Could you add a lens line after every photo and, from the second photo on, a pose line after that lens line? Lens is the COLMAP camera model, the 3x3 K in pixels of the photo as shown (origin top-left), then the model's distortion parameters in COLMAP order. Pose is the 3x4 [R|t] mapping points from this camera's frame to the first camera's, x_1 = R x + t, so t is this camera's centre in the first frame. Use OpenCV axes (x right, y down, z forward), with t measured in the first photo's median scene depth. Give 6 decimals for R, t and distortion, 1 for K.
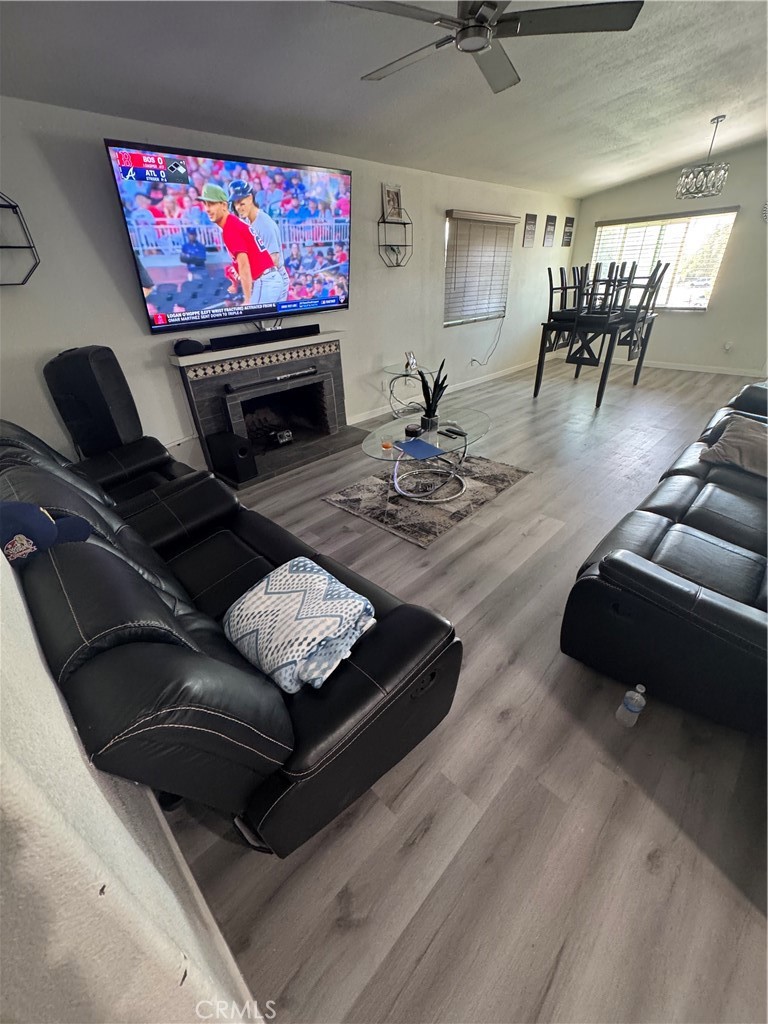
lens RADIAL K [[409.0, 0, 384.1], [0, 409.0, 511.3], [0, 0, 1]] dist [-0.000501, 0.000418]
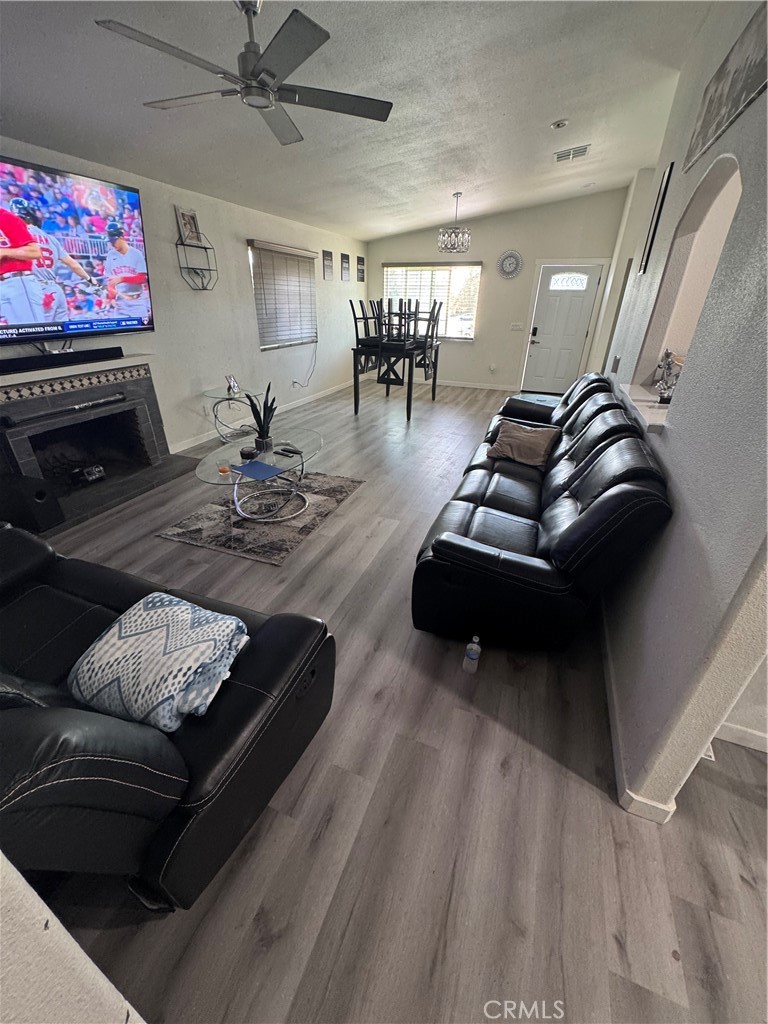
lens RADIAL K [[407.0, 0, 382.7], [0, 407.0, 511.0], [0, 0, 1]] dist [0.000440, 0.000424]
pose [[0.916311, -0.137487, 0.376128, -0.018301], [0.154902, 0.987795, -0.016297, 0.008492], [-0.369297, 0.073197, 0.926424, -0.028803]]
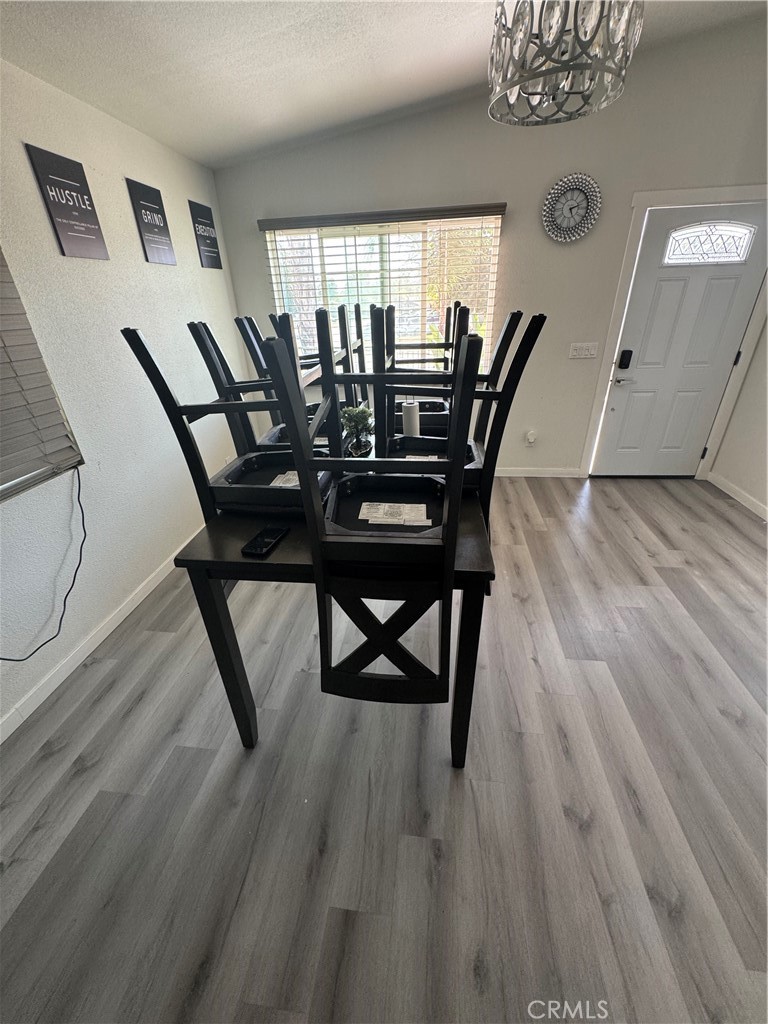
lens RADIAL K [[407.0, 0, 382.7], [0, 407.0, 511.0], [0, 0, 1]] dist [0.000440, 0.000424]
pose [[0.789660, -0.273548, 0.549189, 0.501400], [0.308223, 0.950828, 0.030418, -0.637476], [-0.530505, 0.145253, 0.835145, 1.034867]]
